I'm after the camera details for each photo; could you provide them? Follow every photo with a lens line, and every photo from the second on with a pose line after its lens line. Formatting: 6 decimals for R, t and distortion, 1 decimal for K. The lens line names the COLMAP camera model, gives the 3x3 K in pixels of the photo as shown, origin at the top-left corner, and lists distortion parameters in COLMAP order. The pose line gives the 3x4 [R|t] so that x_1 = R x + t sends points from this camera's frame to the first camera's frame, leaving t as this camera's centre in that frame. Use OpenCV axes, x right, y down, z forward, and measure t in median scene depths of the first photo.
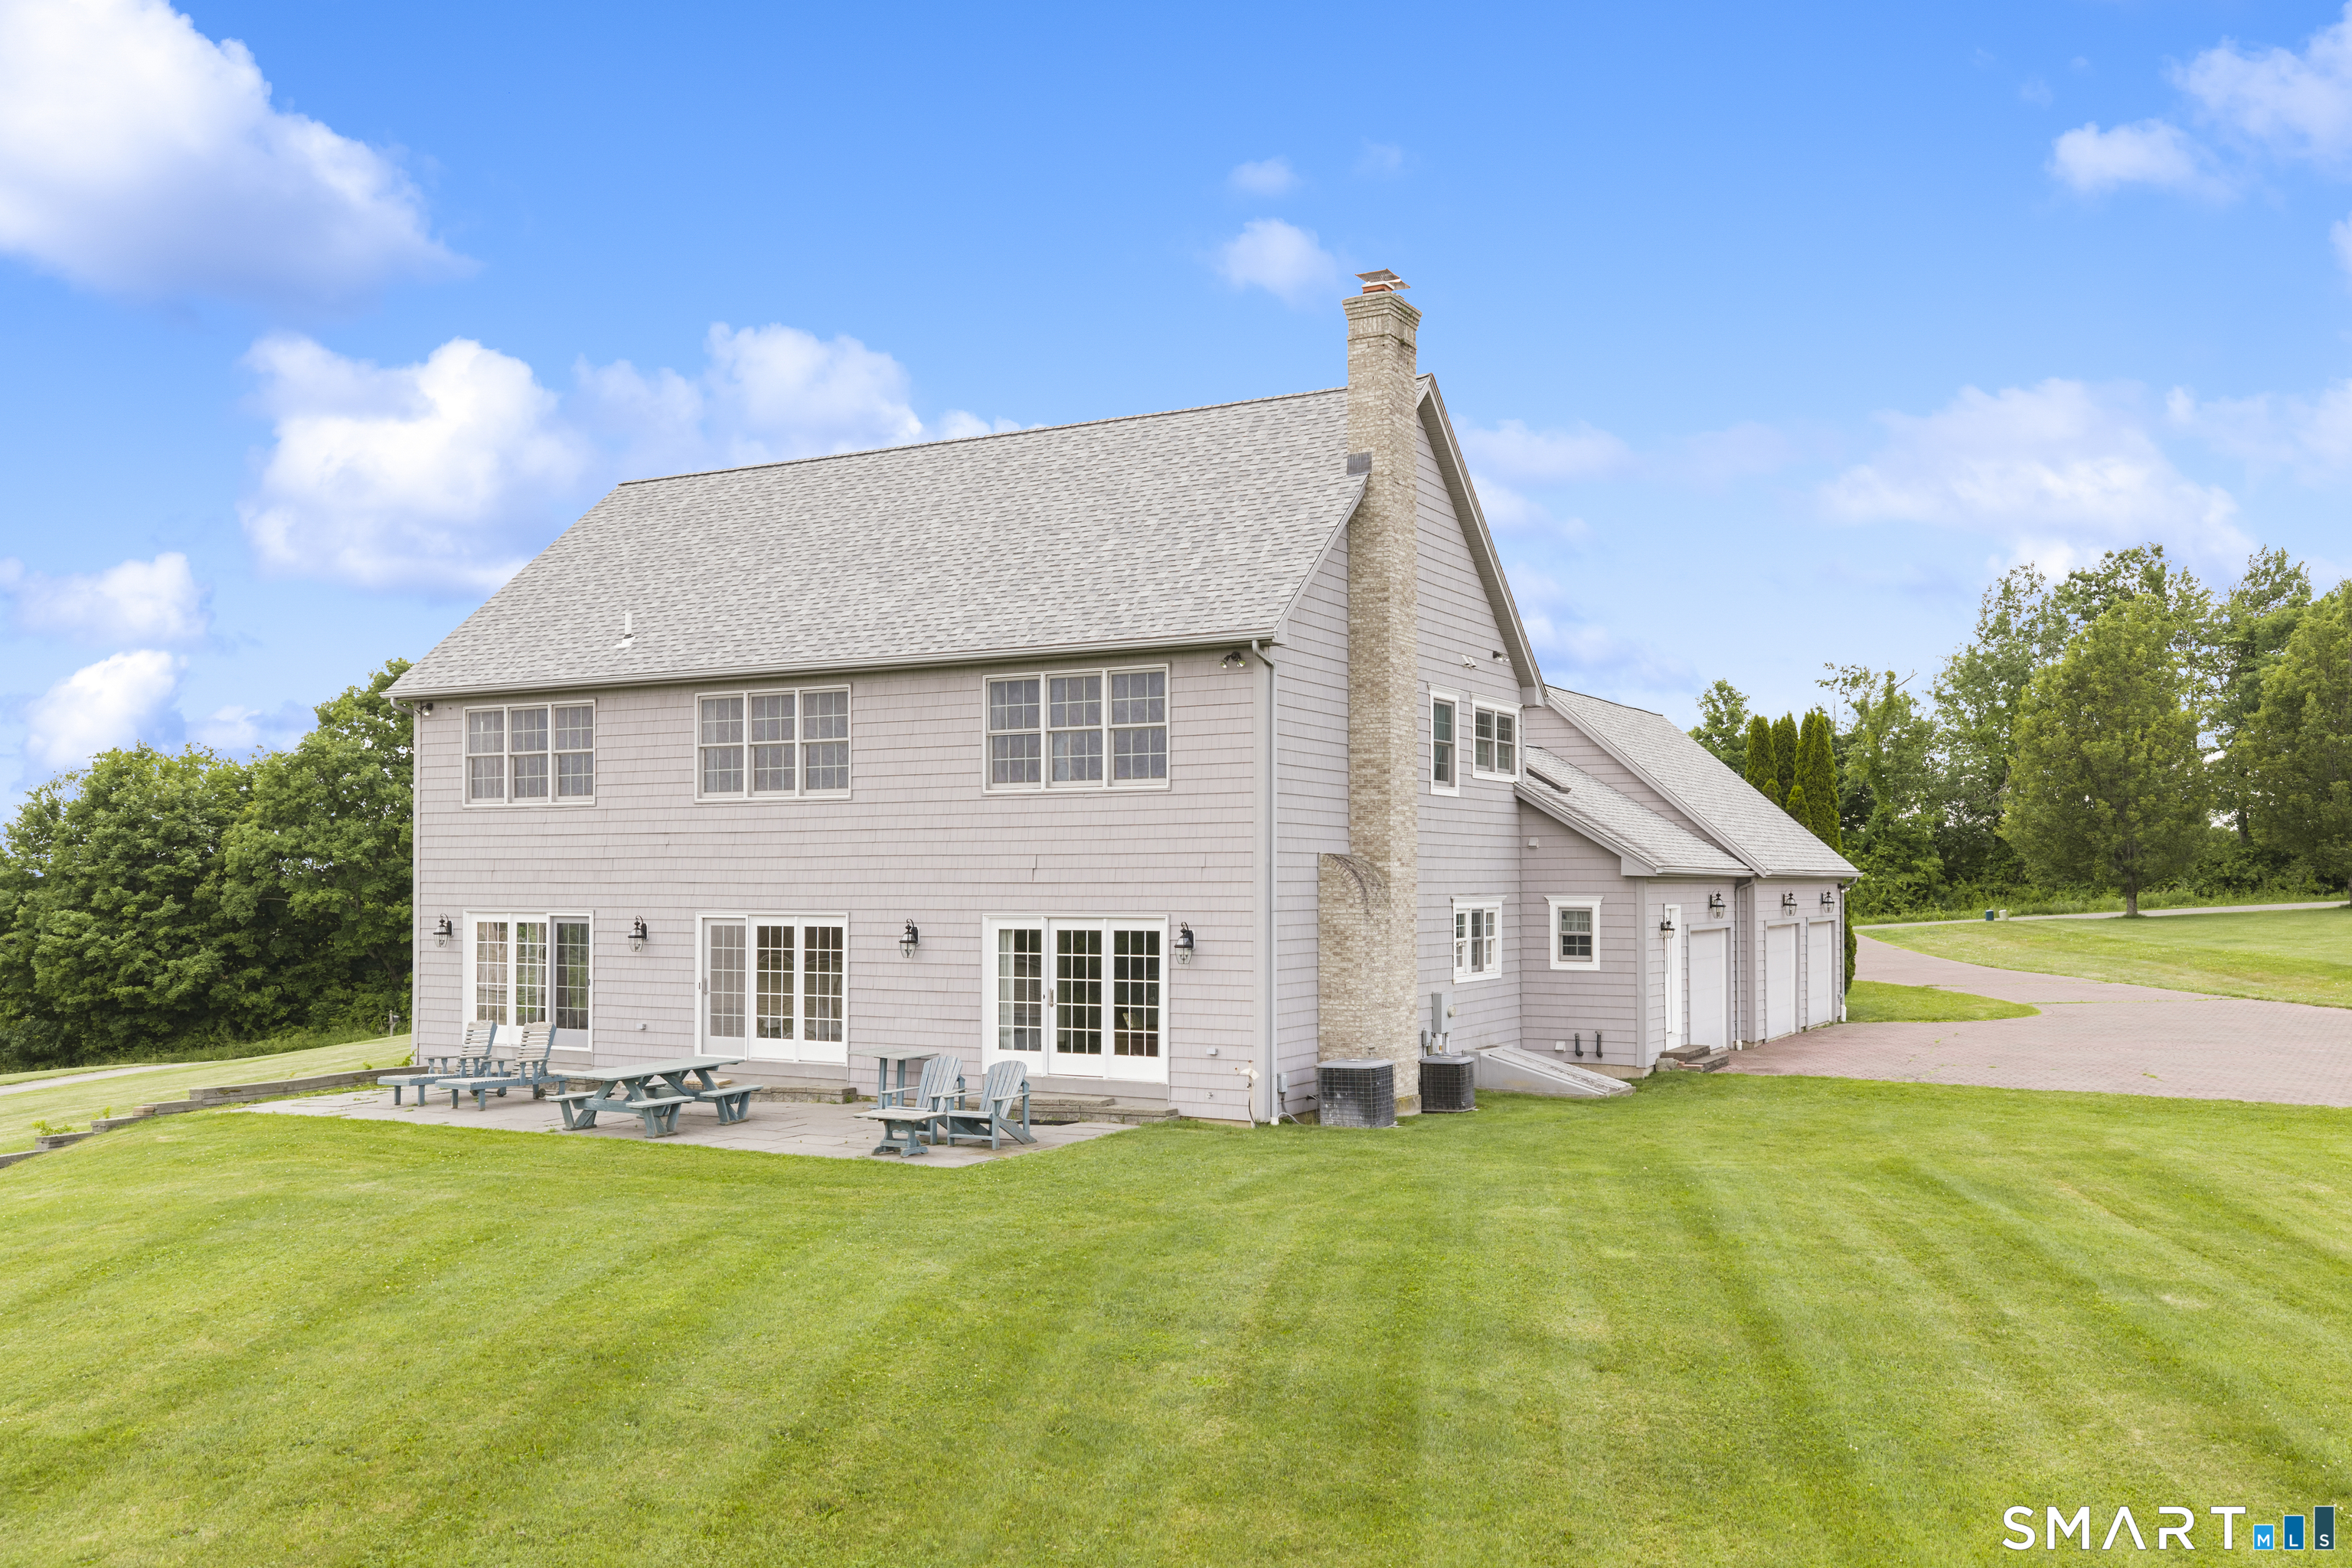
lens RADIAL K [[1947.3, 0, 1176.0], [0, 1947.3, 784.0], [0, 0, 1]] dist [0.003642, 0.000015]
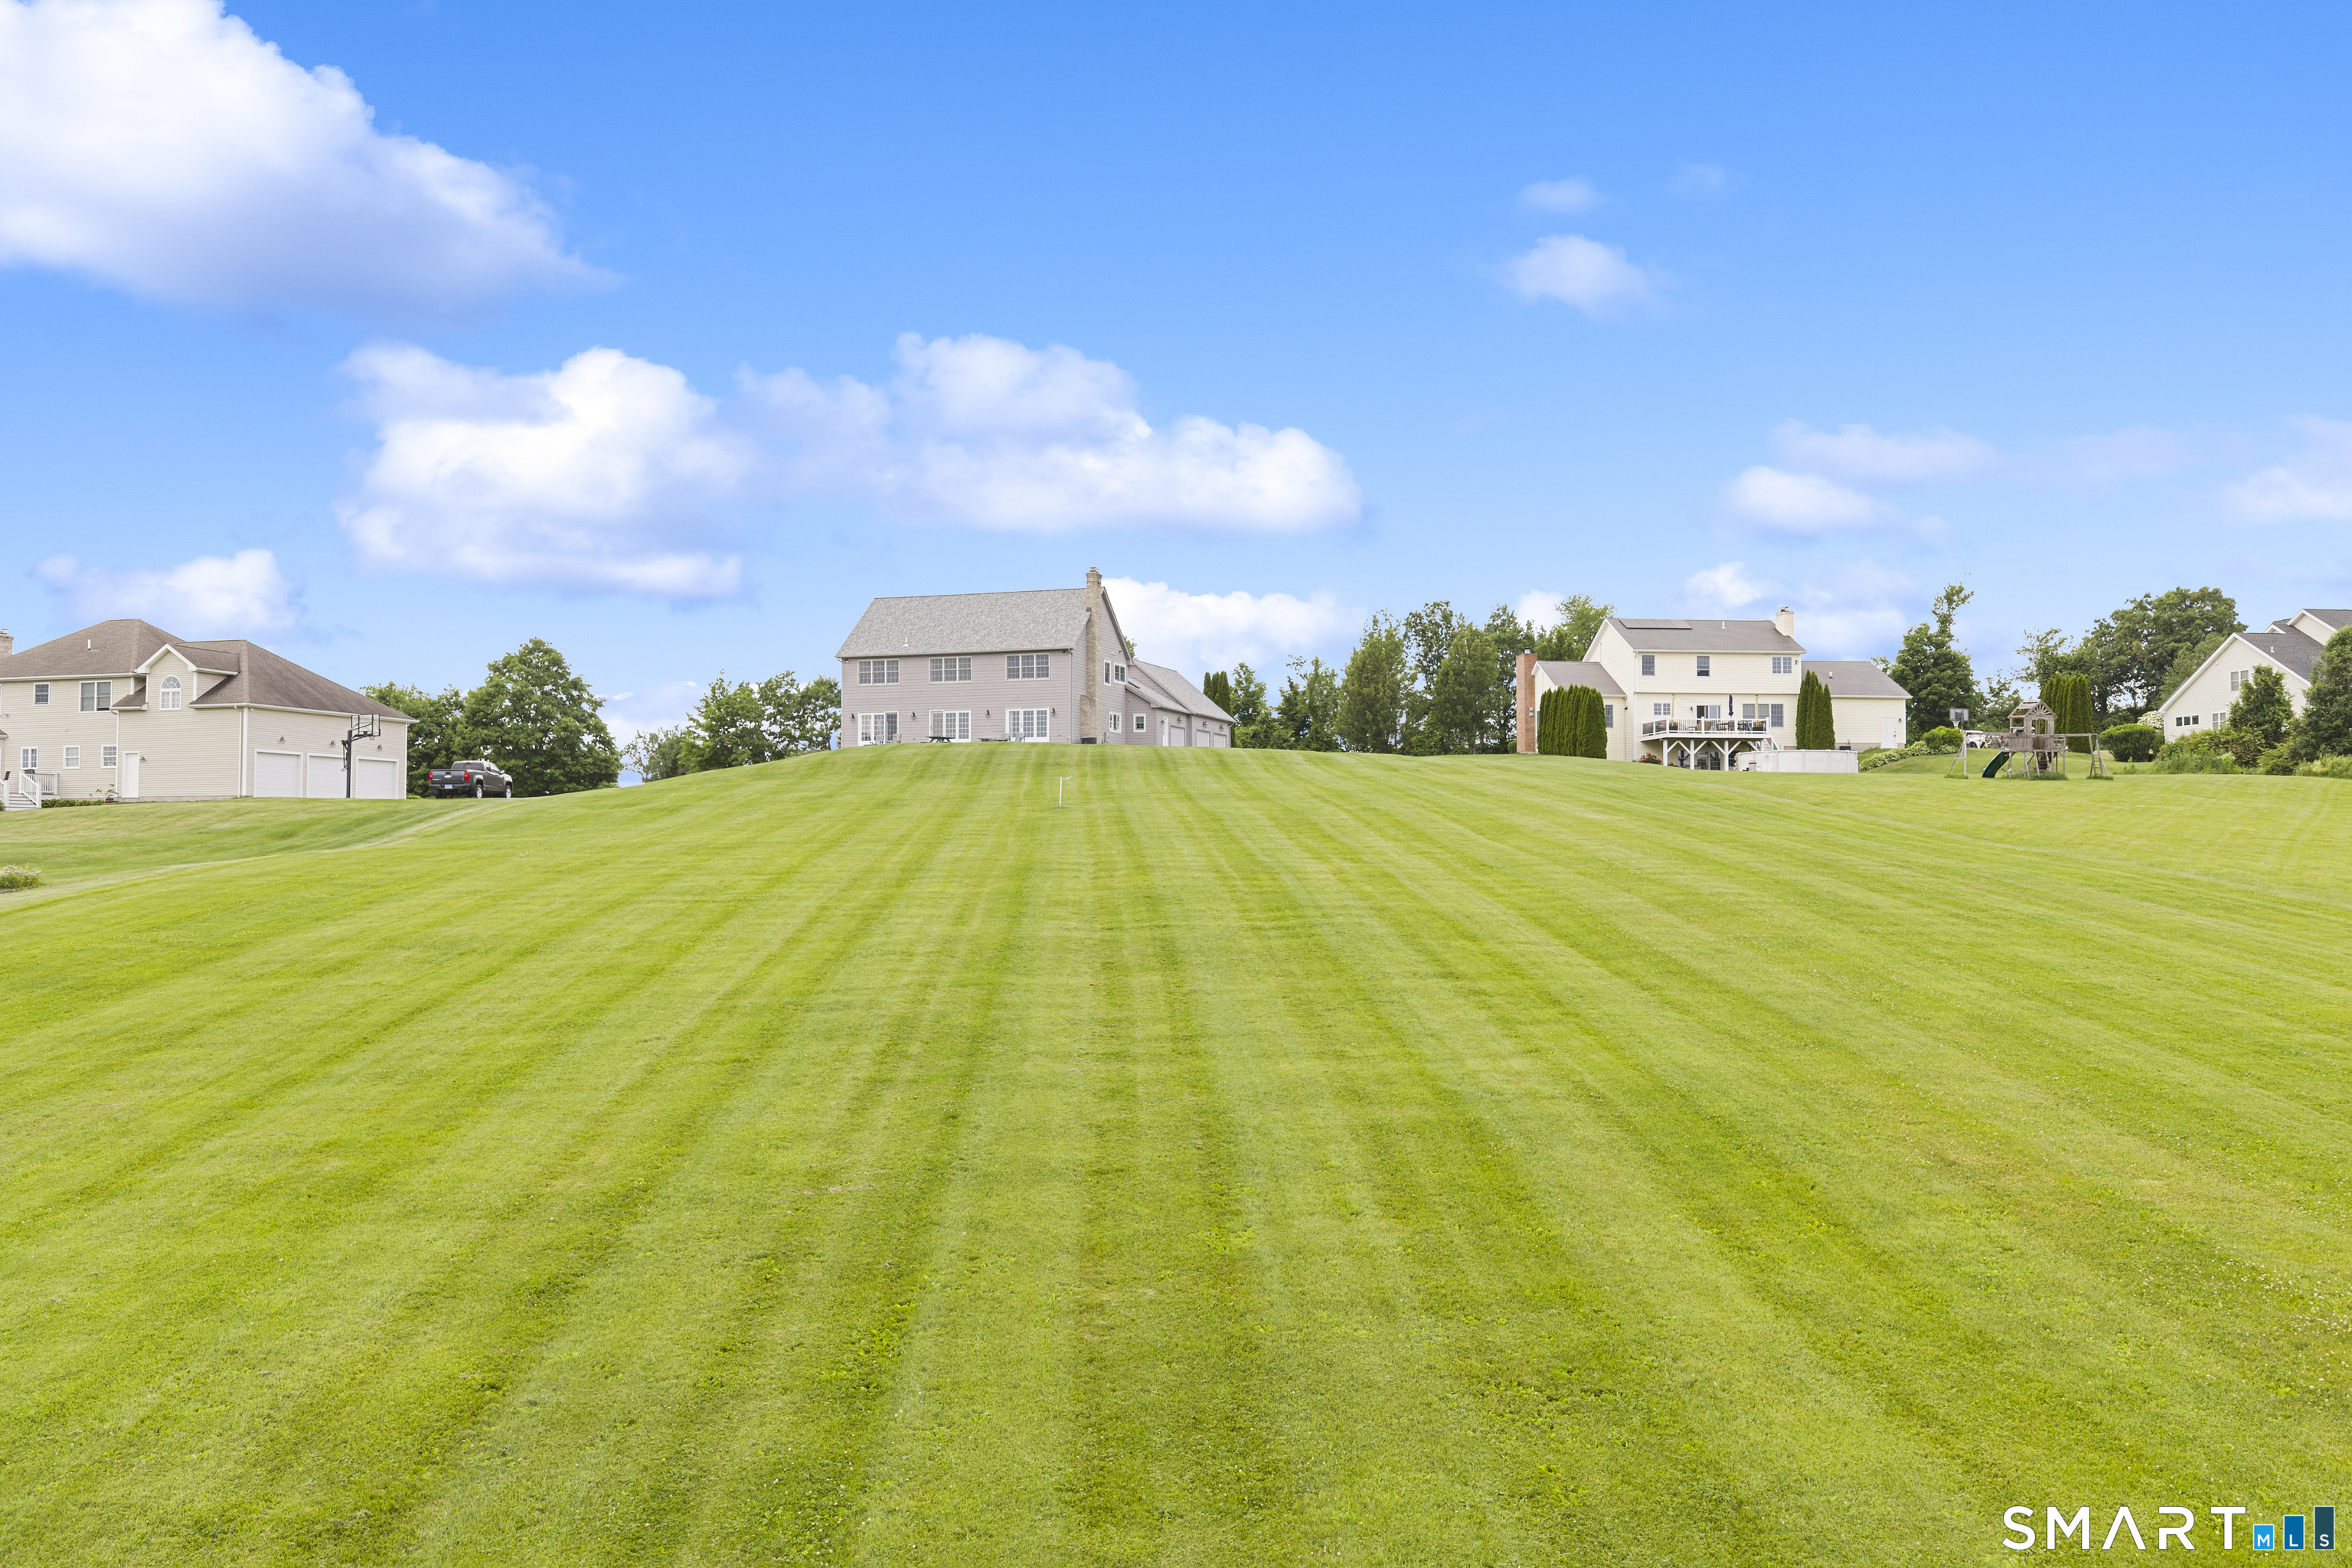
lens RADIAL K [[1947.3, 0, 1176.0], [0, 1947.3, 784.0], [0, 0, 1]] dist [0.003642, 0.000015]
pose [[0.984215, 0.005611, 0.176889, -0.424817], [-0.007054, 0.999947, 0.007528, 0.172684], [-0.176837, -0.008657, 0.984202, -2.931629]]
